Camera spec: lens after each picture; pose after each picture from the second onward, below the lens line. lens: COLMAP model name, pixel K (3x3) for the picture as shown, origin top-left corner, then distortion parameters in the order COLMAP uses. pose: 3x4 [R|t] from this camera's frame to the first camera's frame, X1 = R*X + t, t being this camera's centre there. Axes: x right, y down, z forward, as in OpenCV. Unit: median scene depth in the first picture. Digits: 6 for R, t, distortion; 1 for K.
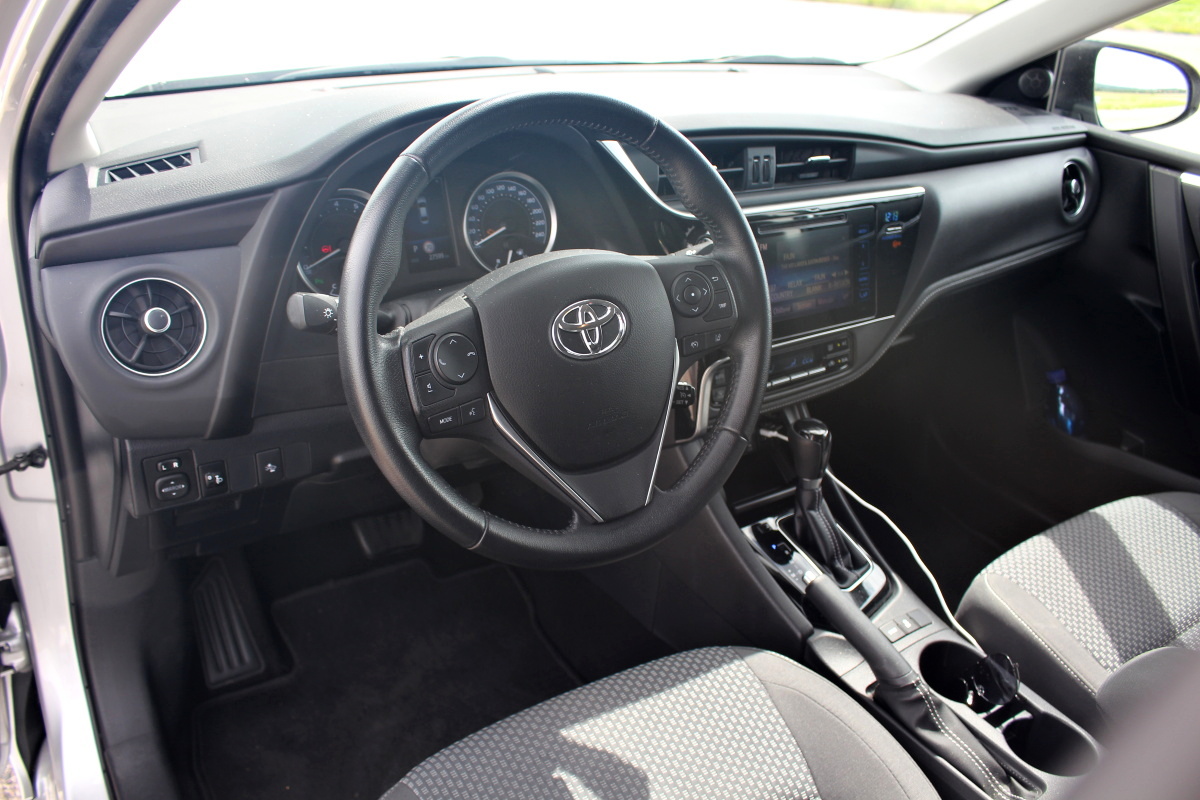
lens RADIAL K [[1223.2, 0, 601.2], [0, 1223.2, 404.1], [0, 0, 1]] dist [-0.025015, 0.000000]
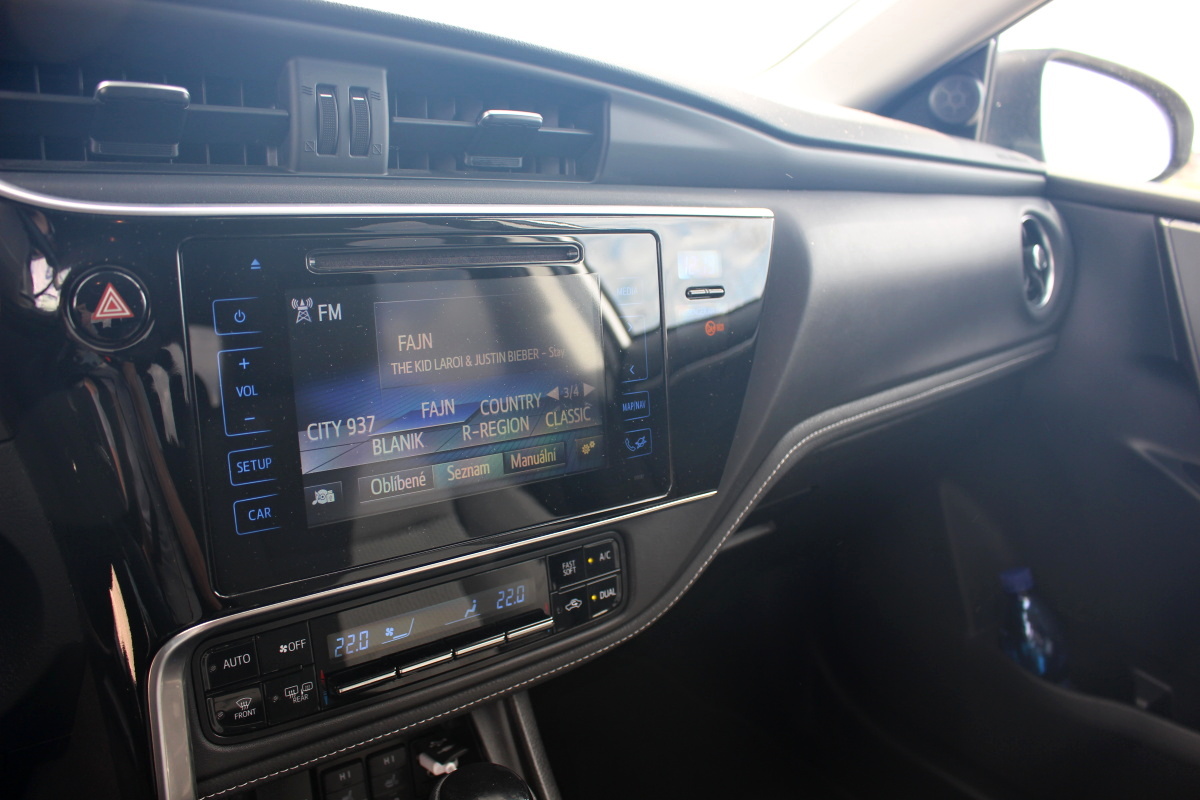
lens RADIAL K [[1223.2, 0, 597.3], [0, 1223.2, 397.9], [0, 0, 1]] dist [-0.025015, 0.000000]
pose [[0.996123, -0.011172, 0.087263, 0.128153], [0.023148, 0.990237, -0.137462, -0.036812], [-0.084875, 0.138949, 0.986656, 0.454715]]
